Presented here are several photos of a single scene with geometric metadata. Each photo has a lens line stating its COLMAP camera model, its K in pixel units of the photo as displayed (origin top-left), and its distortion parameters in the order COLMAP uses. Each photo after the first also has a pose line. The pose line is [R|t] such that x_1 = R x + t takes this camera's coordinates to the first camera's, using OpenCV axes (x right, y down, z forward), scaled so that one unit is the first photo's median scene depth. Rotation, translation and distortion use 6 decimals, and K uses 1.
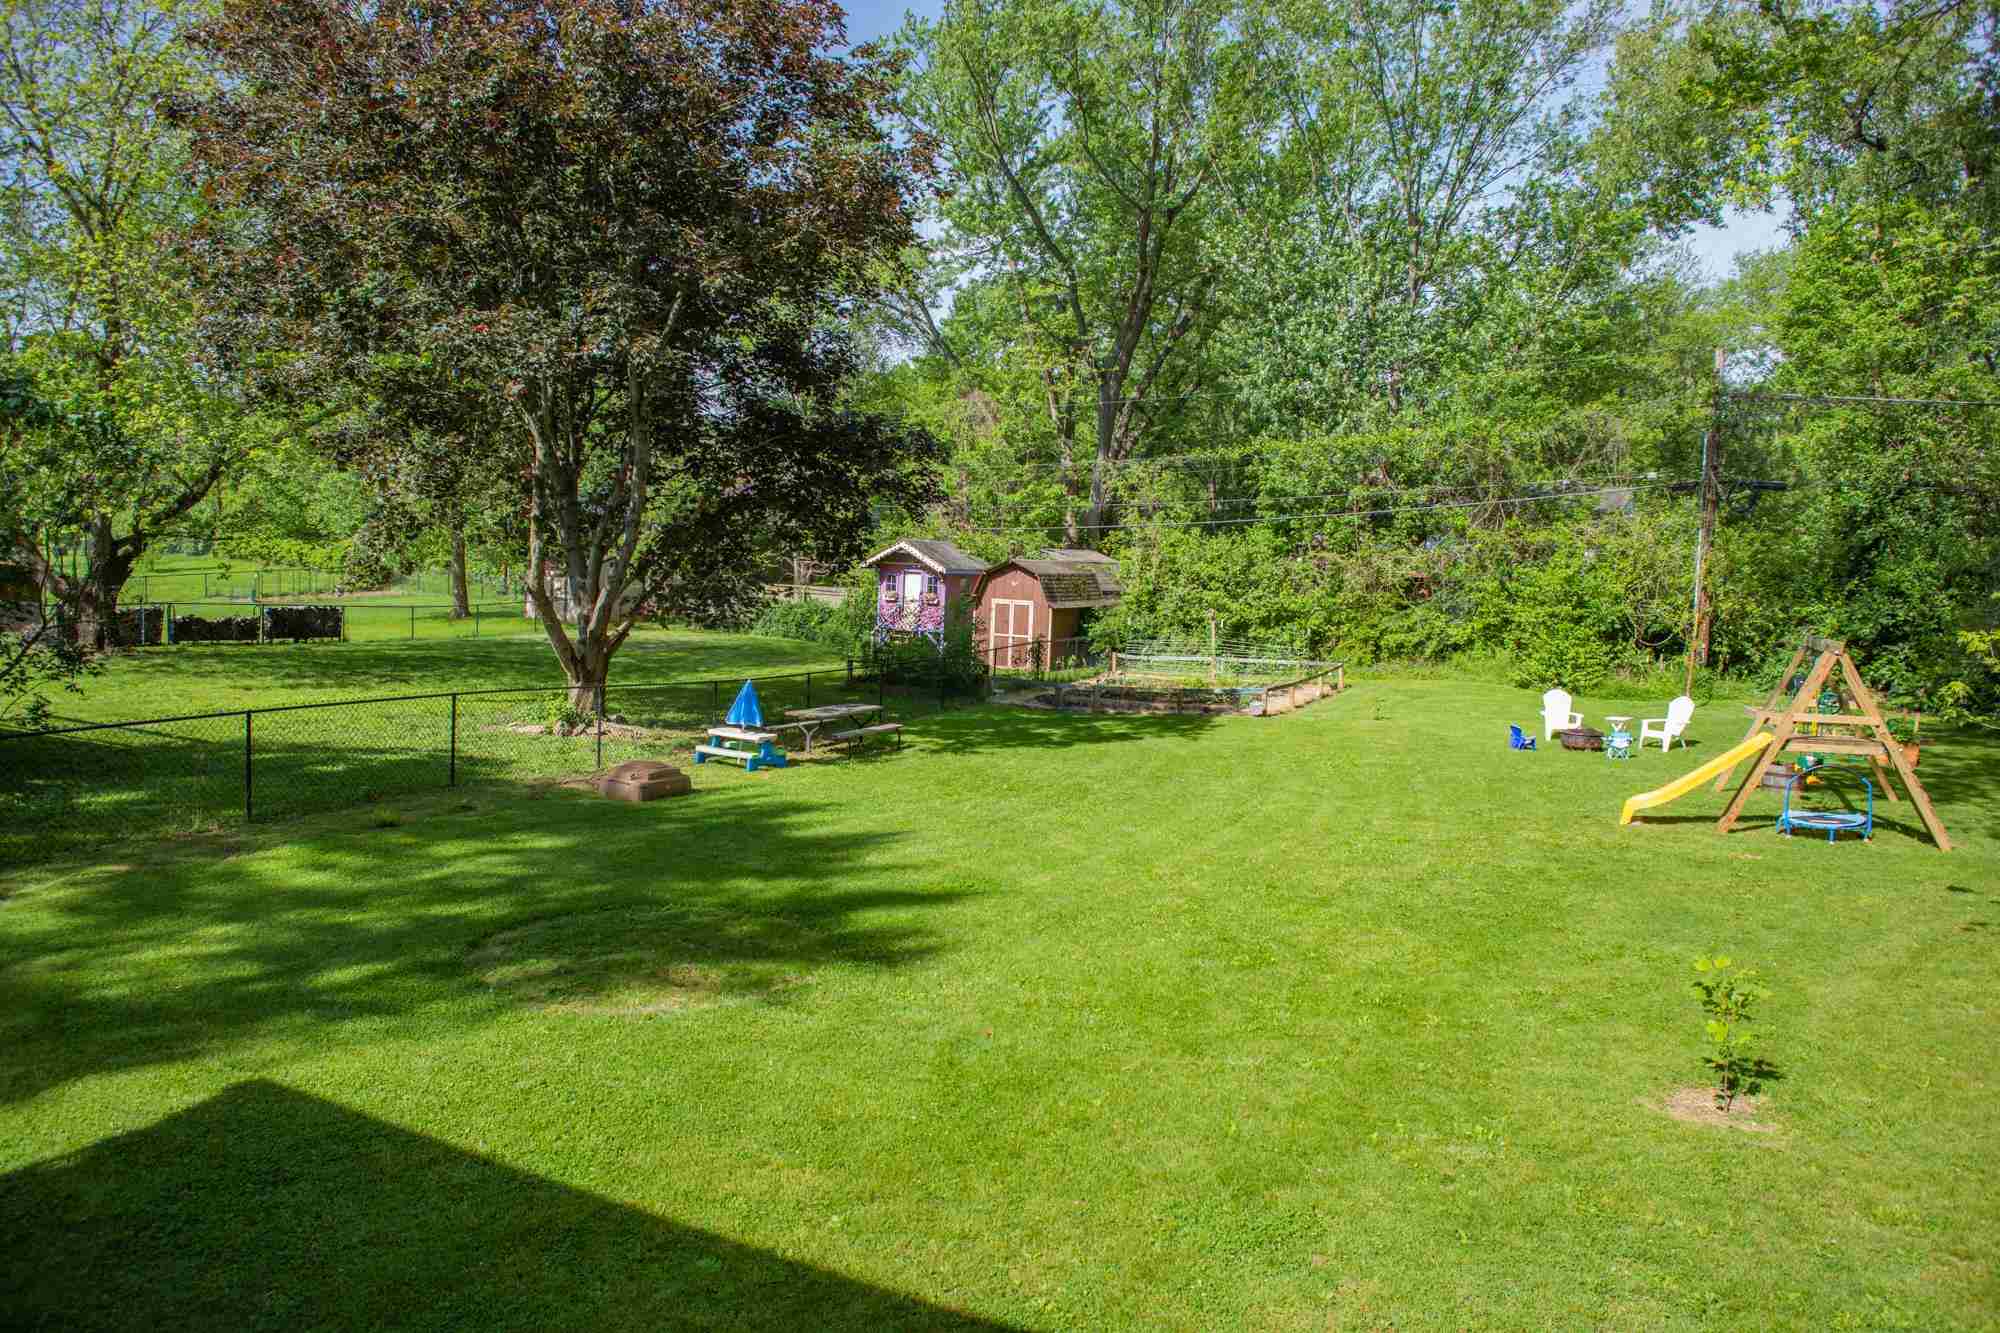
lens RADIAL K [[1275.9, 0, 1009.9], [0, 1275.9, 653.9], [0, 0, 1]] dist [-0.090665, 0.036111]
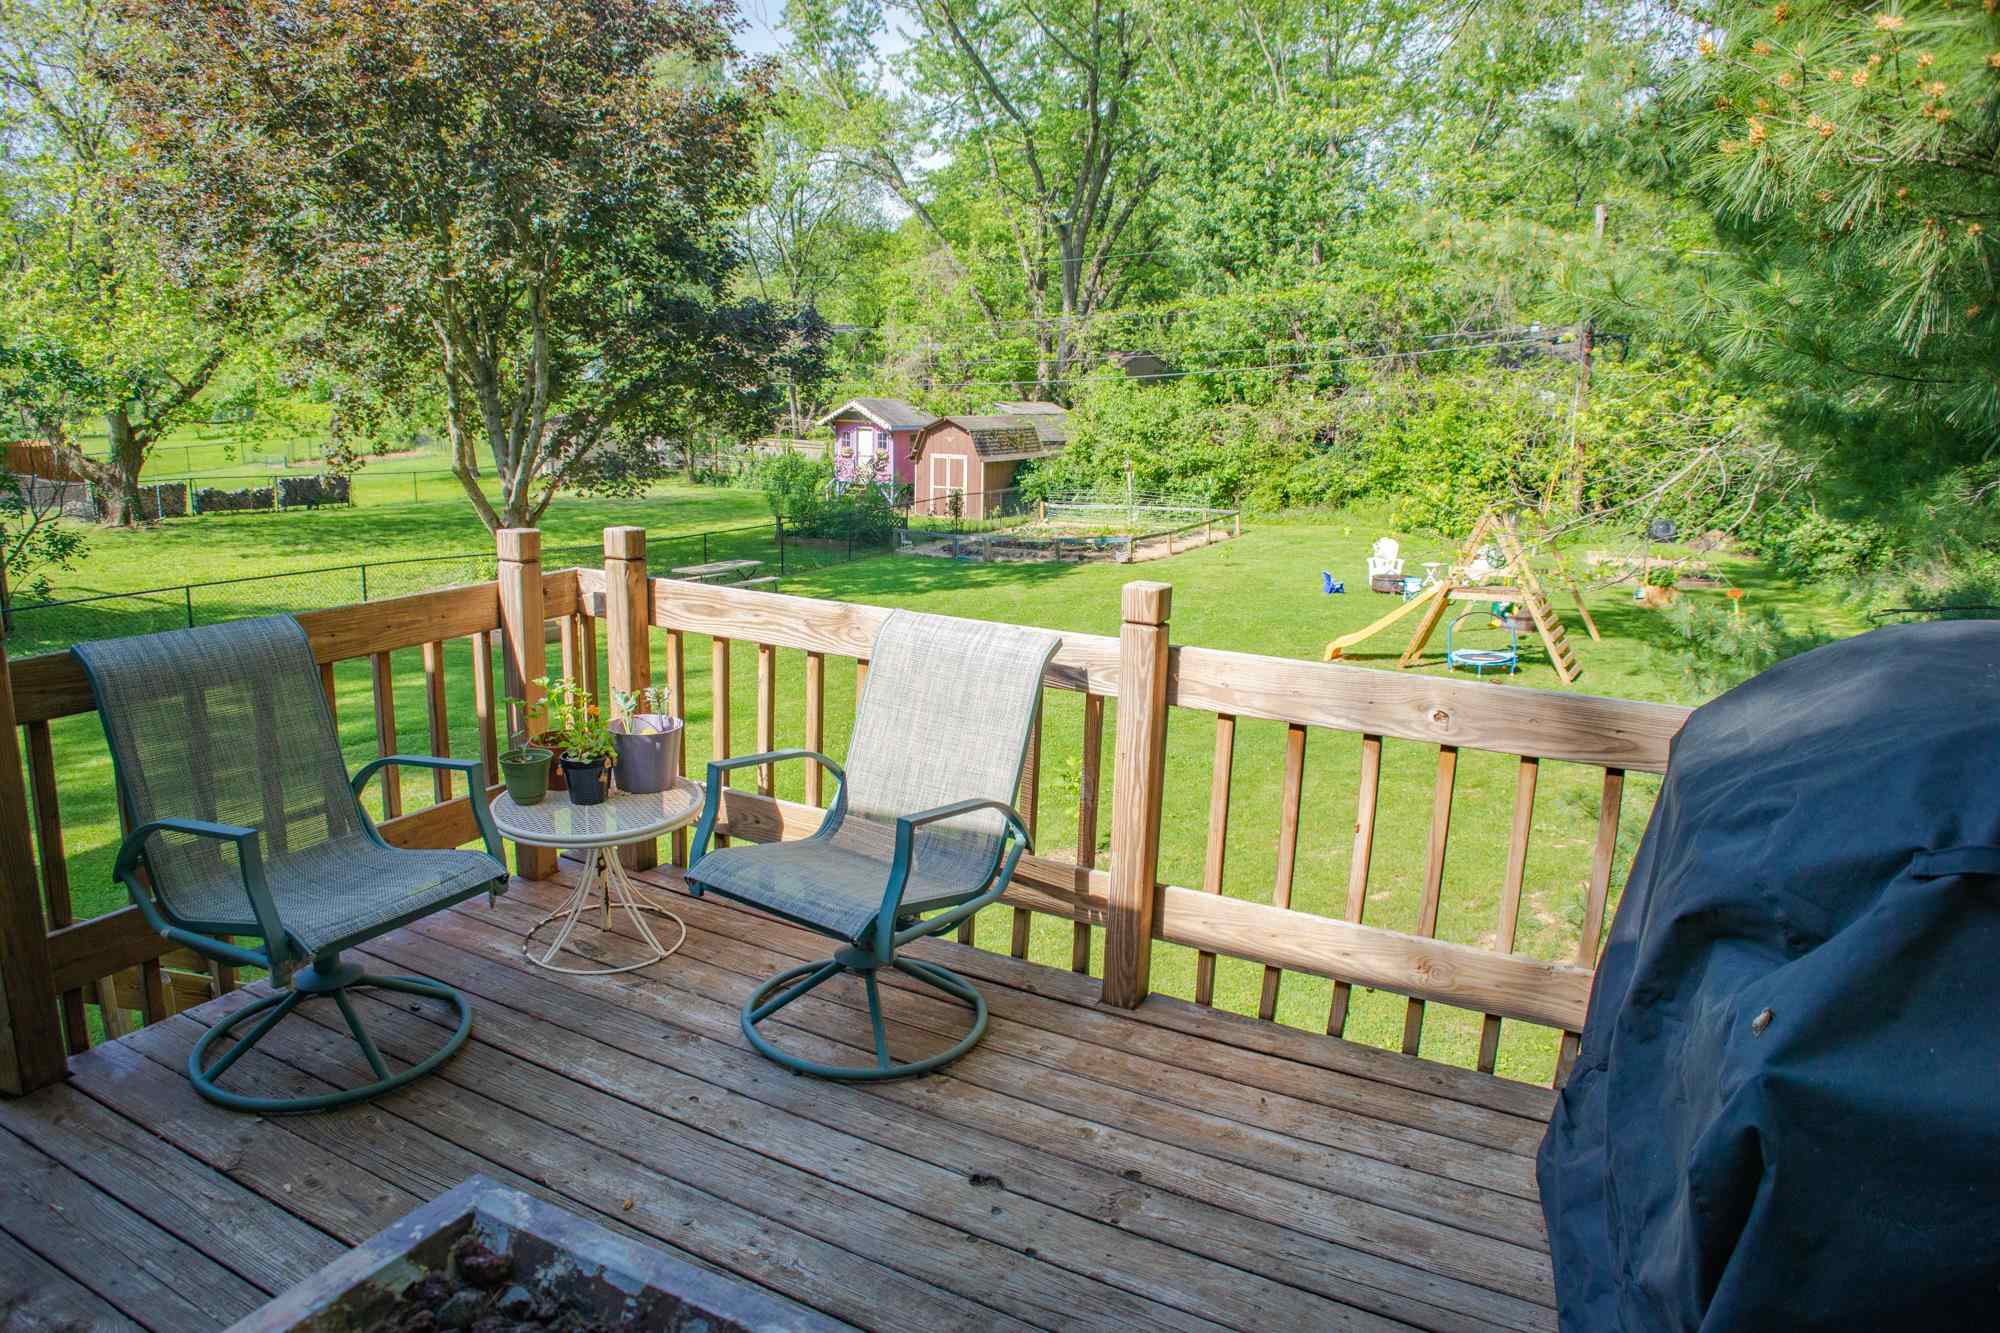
lens RADIAL K [[1275.9, 0, 1009.5], [0, 1275.9, 661.7], [0, 0, 1]] dist [-0.090665, 0.036111]
pose [[0.998359, -0.008691, -0.056608, 0.116917], [0.016216, 0.990868, 0.133855, -0.012305], [0.054928, -0.134554, 0.989383, -0.090072]]
